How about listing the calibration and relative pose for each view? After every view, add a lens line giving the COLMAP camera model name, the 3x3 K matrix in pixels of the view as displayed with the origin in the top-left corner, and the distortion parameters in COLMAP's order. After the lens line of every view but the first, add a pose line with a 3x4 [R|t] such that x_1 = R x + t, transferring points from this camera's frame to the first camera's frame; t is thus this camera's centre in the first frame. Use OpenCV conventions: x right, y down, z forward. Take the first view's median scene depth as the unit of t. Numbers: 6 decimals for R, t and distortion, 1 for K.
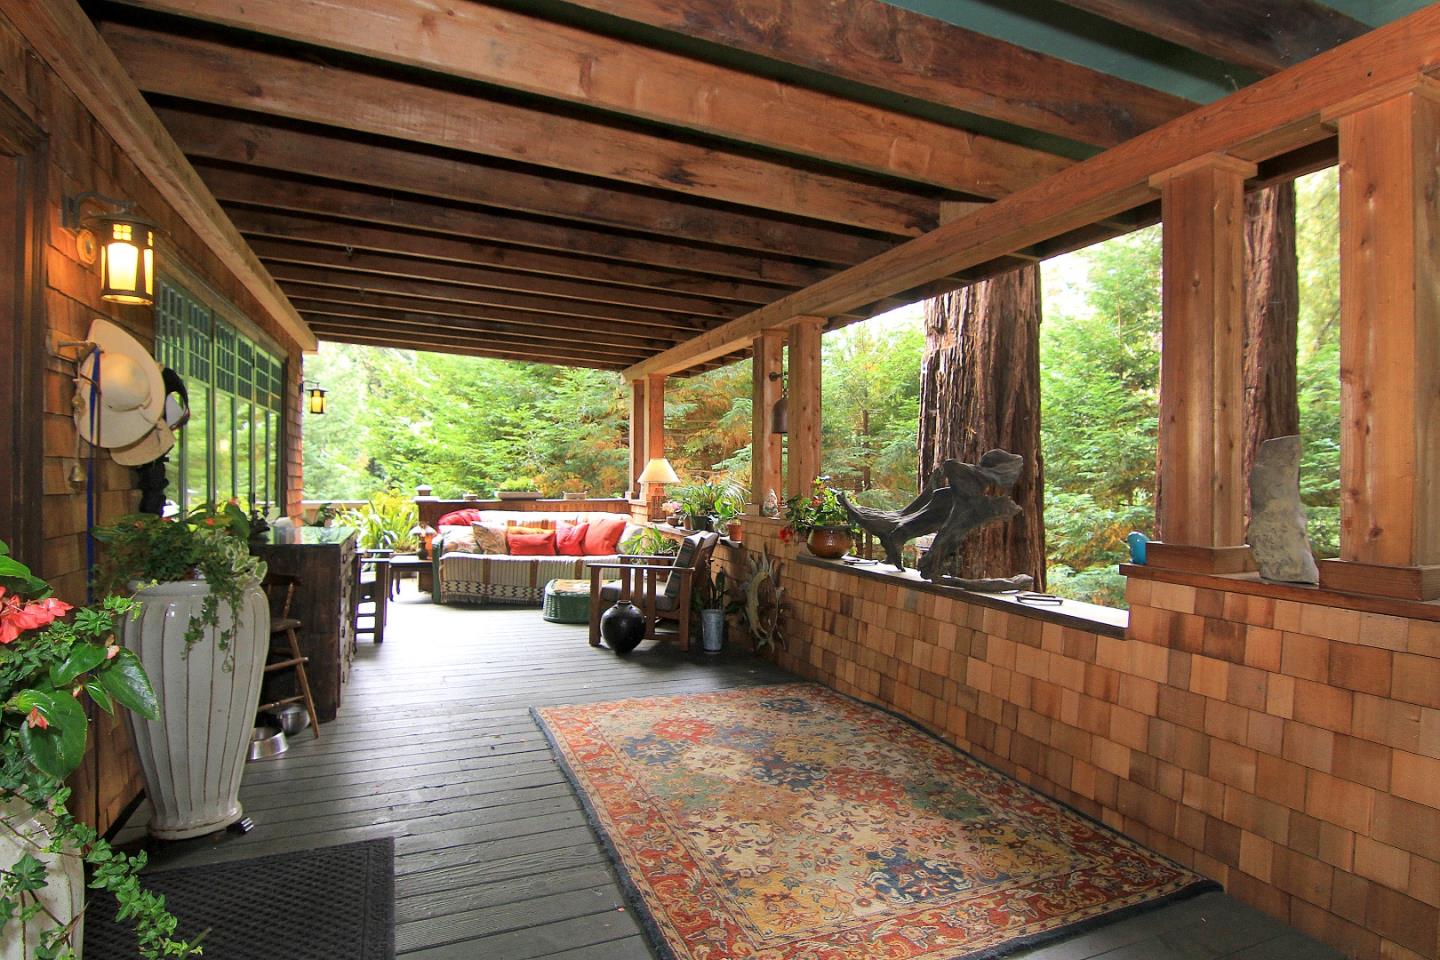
lens RADIAL K [[772.8, 0, 726.4], [0, 772.8, 461.1], [0, 0, 1]] dist [-0.020007, -0.002319]
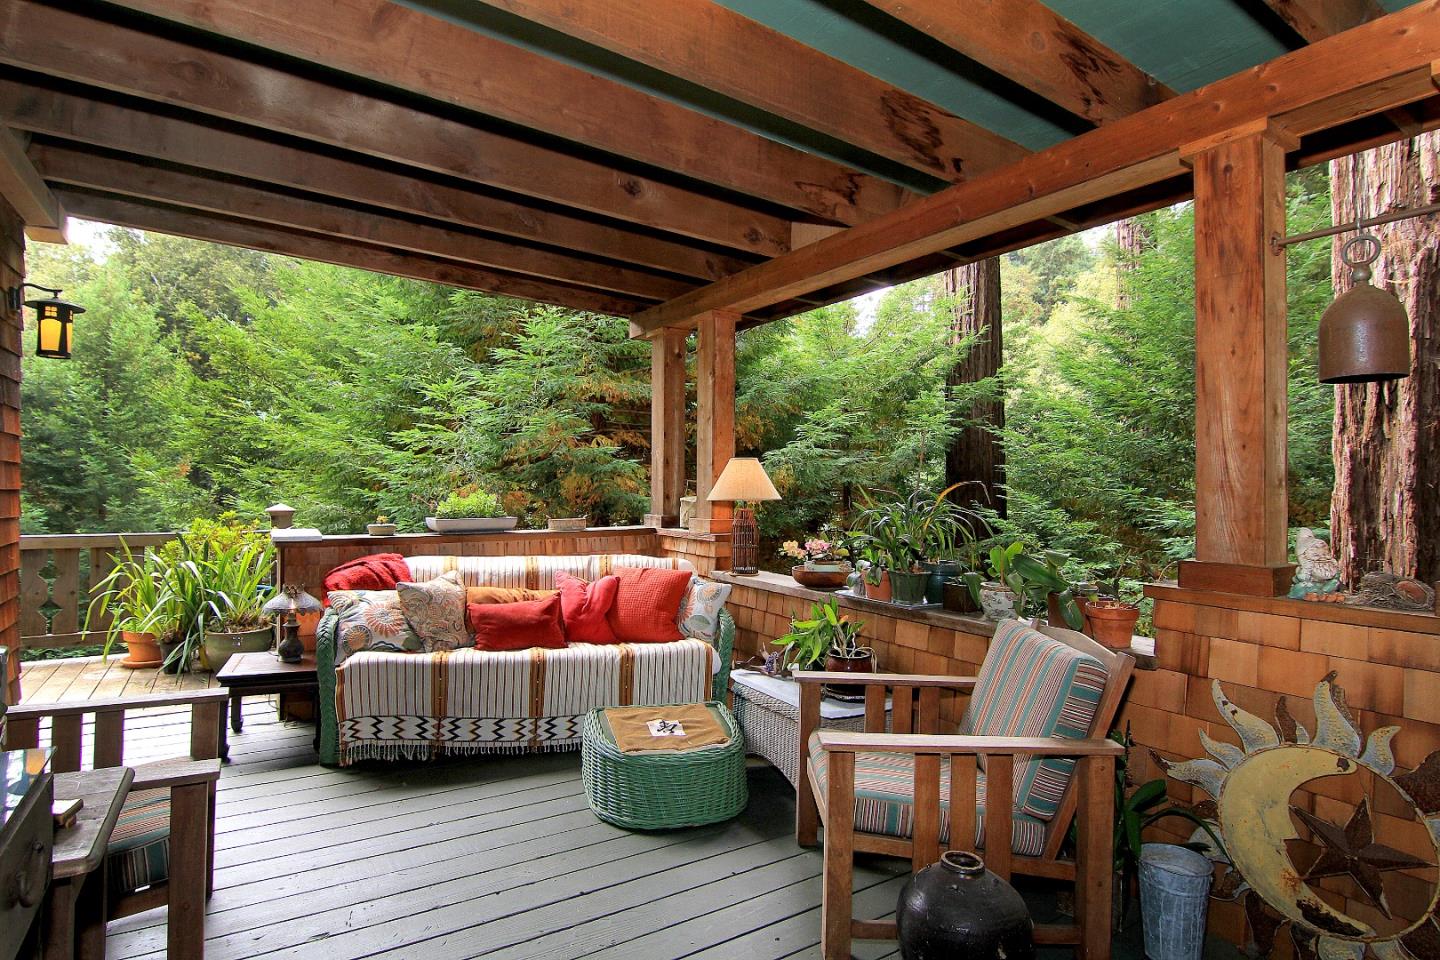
lens RADIAL K [[754.3, 0, 714.5], [0, 754.3, 477.3], [0, 0, 1]] dist [-0.031498, 0.001547]
pose [[0.984642, 0.005849, 0.174487, -0.184946], [-0.006909, 0.999961, 0.005469, 0.006987], [-0.174448, -0.006590, 0.984644, 0.425084]]
